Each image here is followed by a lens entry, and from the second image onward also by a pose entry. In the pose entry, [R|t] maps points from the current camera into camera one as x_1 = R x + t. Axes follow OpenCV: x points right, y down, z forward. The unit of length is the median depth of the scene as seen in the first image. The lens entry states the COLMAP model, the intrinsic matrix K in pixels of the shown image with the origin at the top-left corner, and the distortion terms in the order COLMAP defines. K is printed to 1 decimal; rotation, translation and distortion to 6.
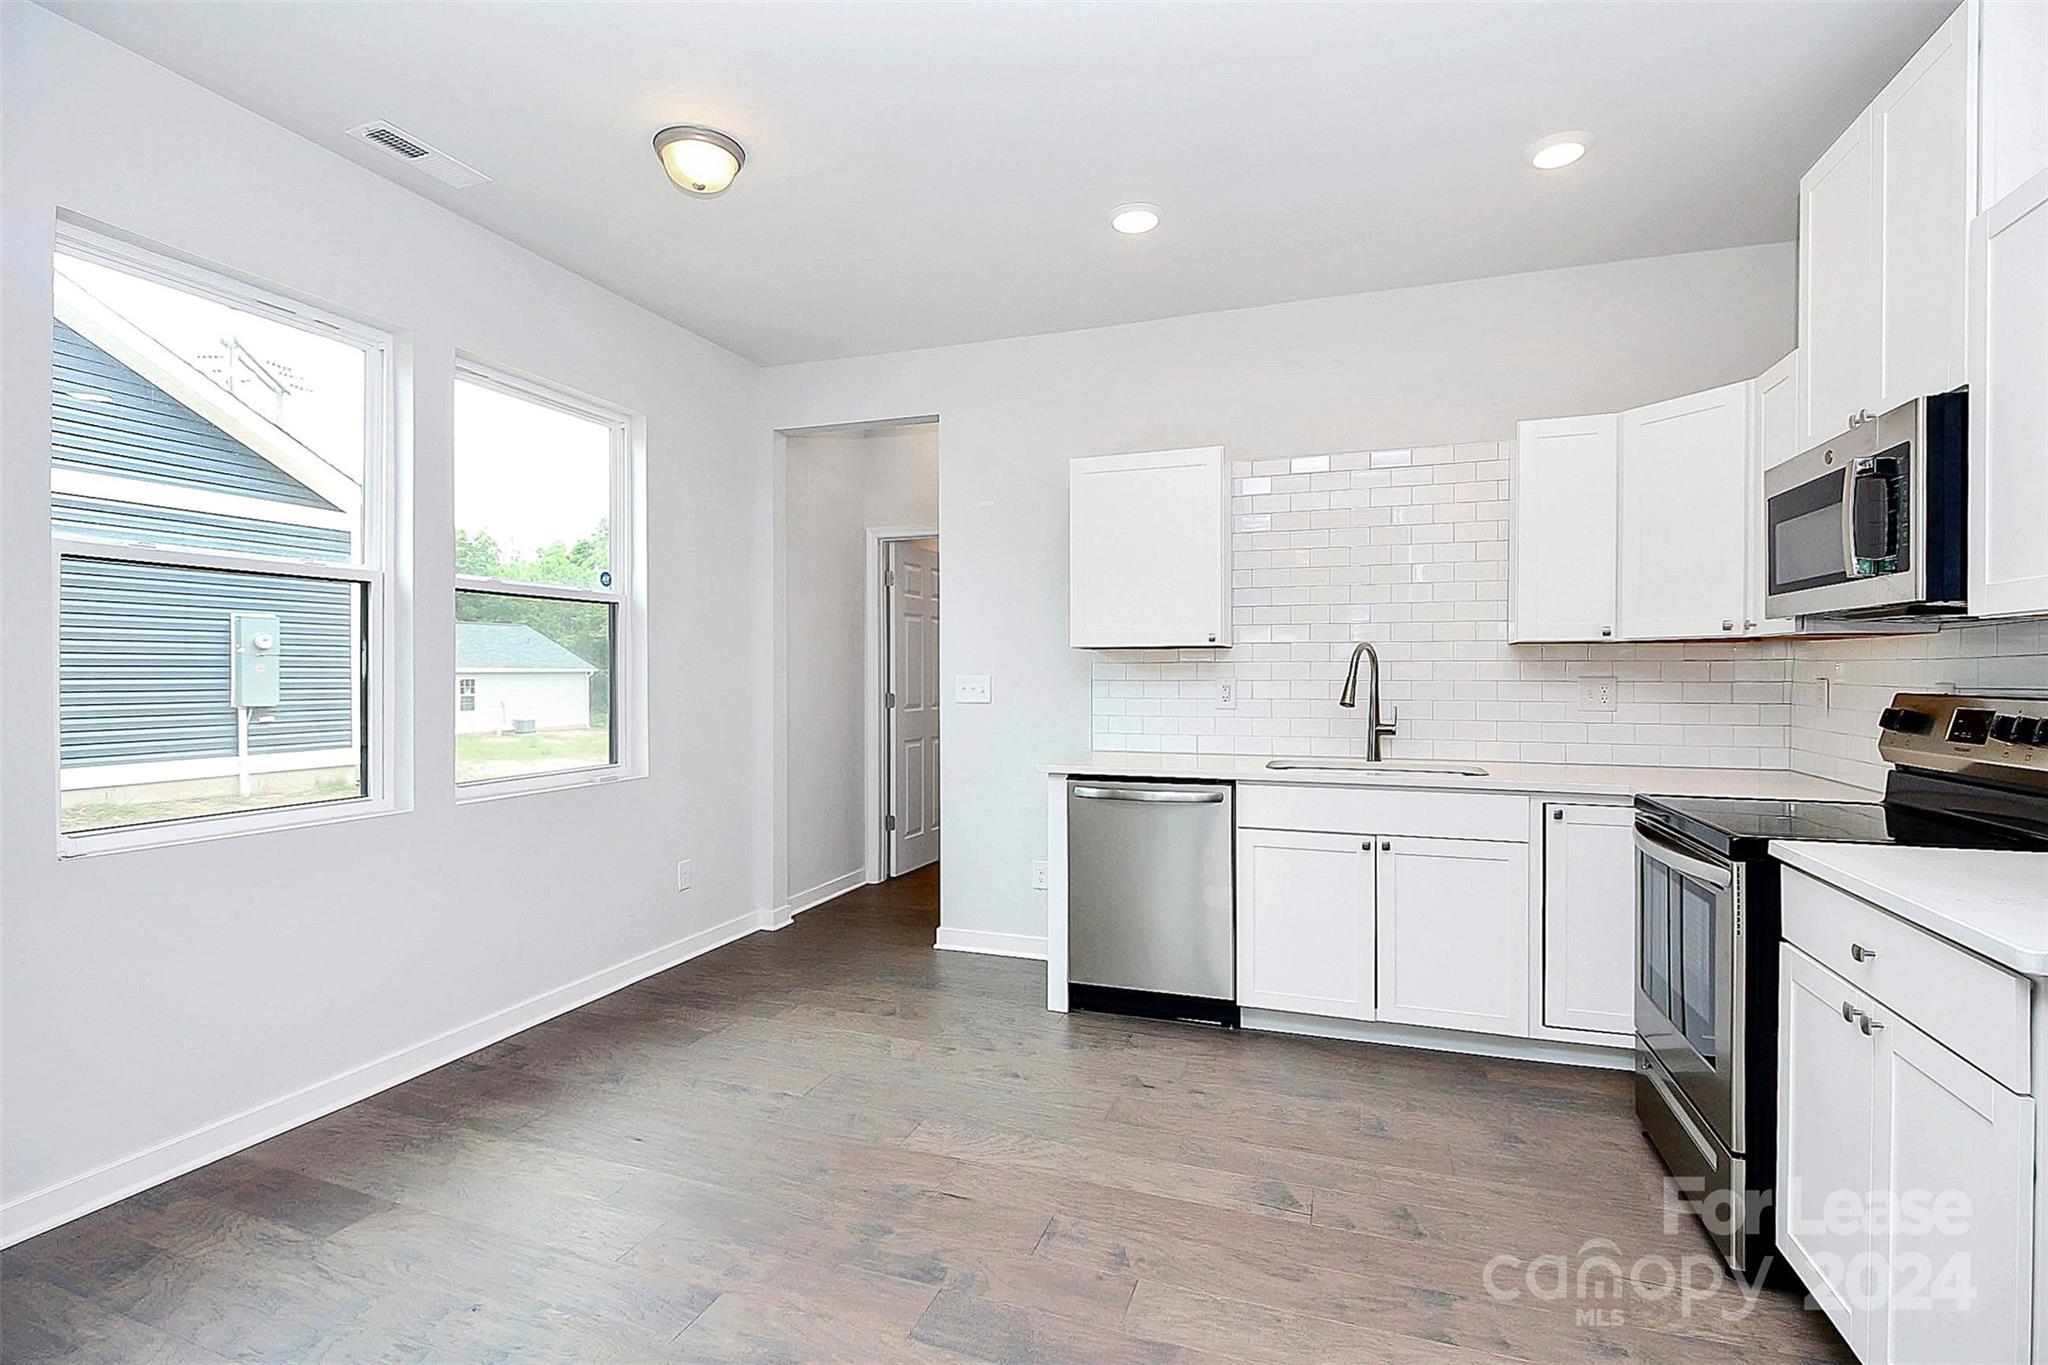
lens RADIAL K [[976.4, 0, 1043.1], [0, 976.4, 679.7], [0, 0, 1]] dist [0.001658, -0.000313]
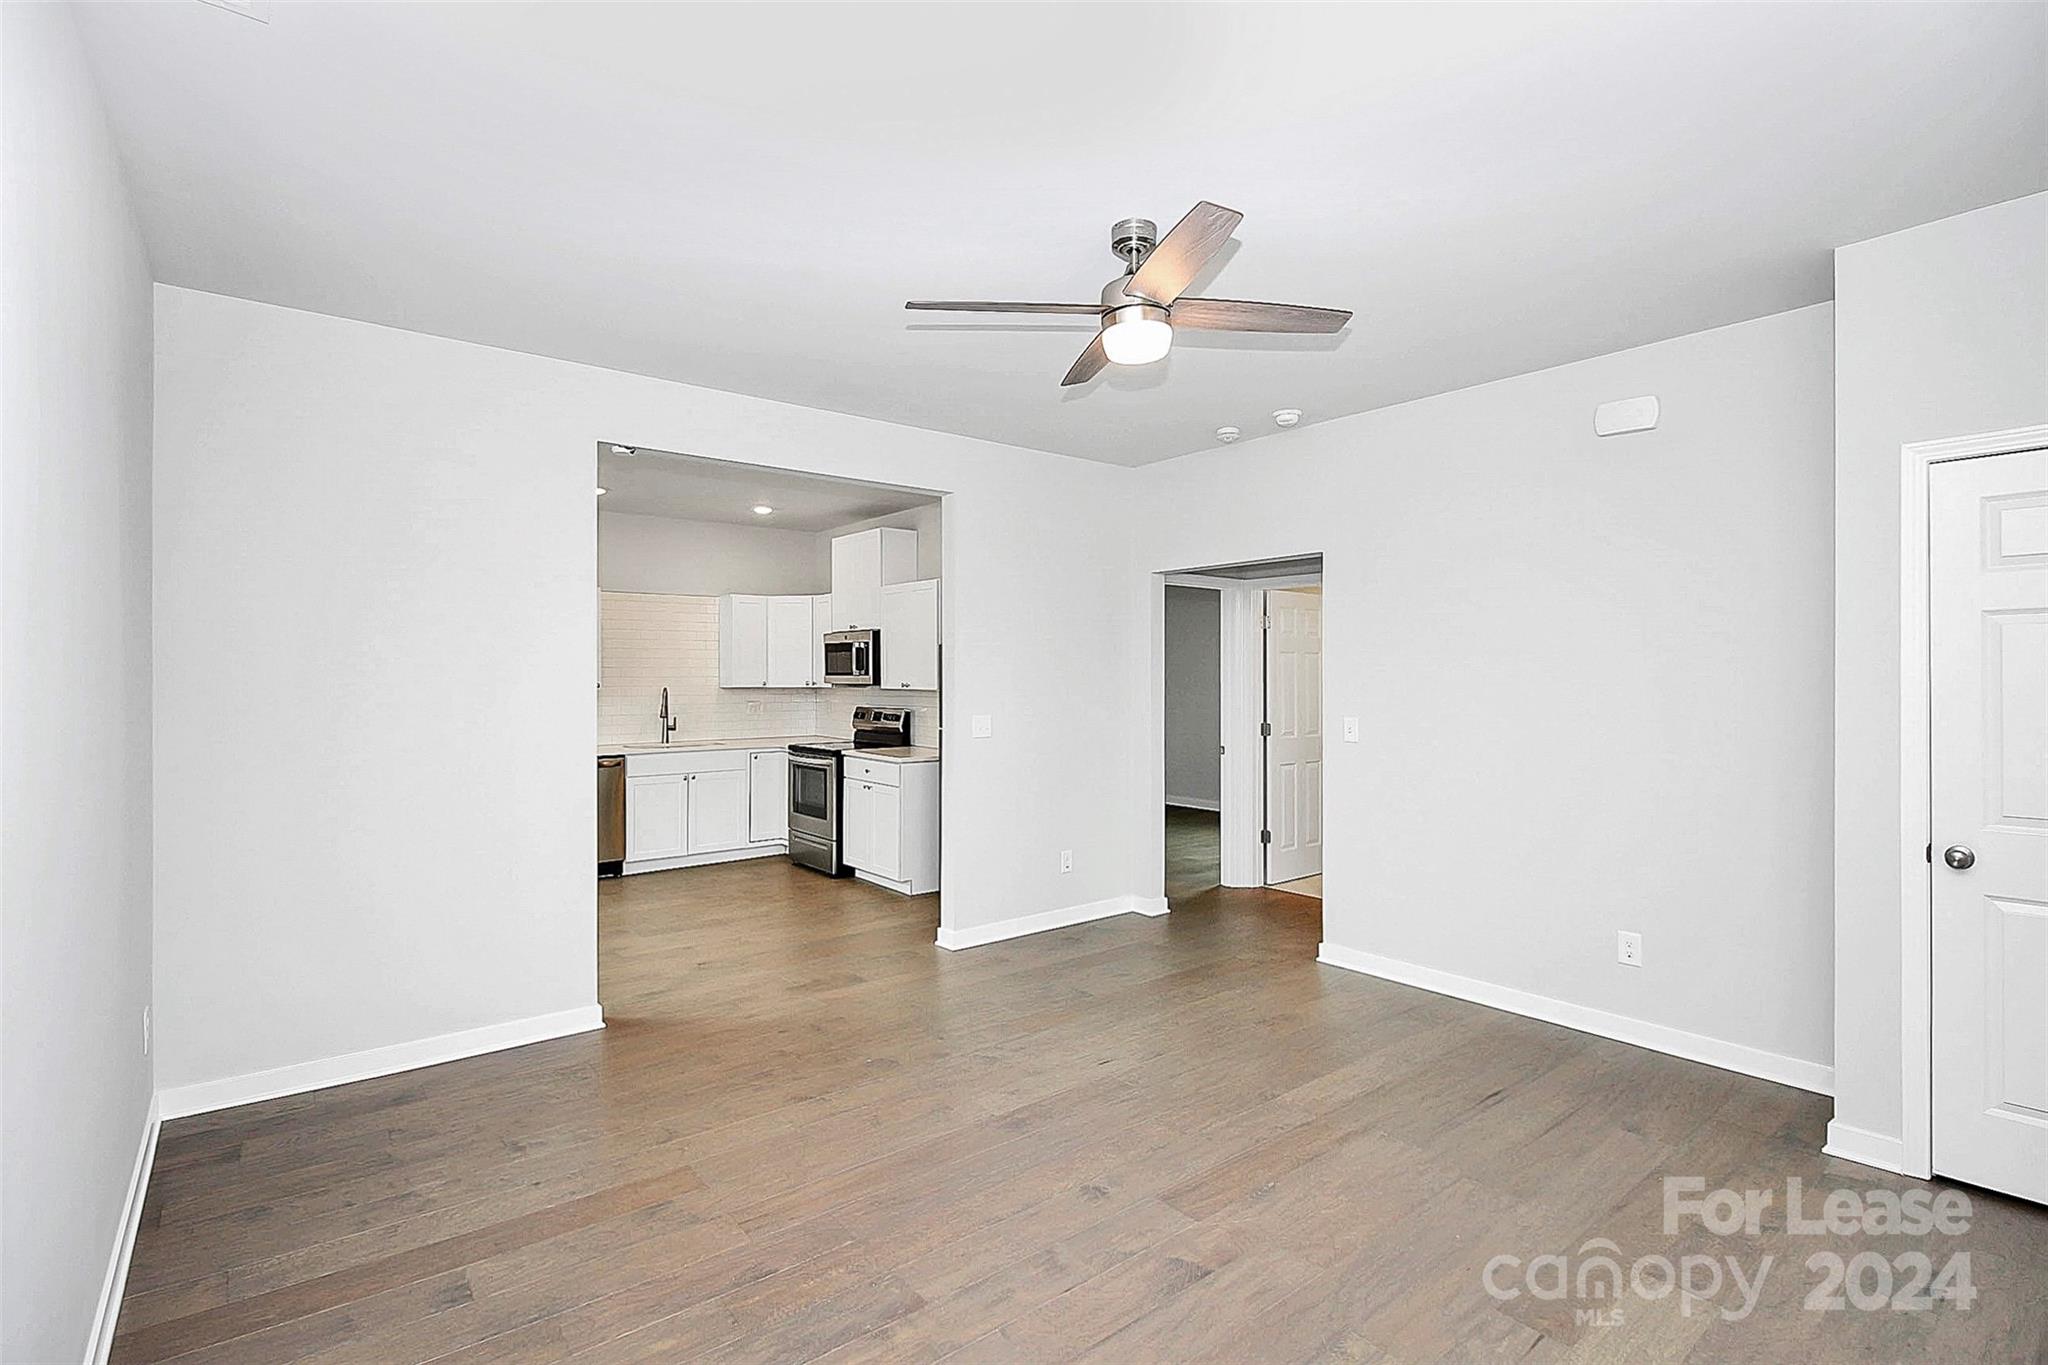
lens RADIAL K [[976.4, 0, 1021.8], [0, 976.4, 681.6], [0, 0, 1]] dist [0.001658, -0.000313]
pose [[0.550579, -0.000363, 0.834783, -1.304188], [0.007946, 0.999957, -0.004805, -0.043421], [-0.834746, 0.009279, 0.550558, -1.057647]]
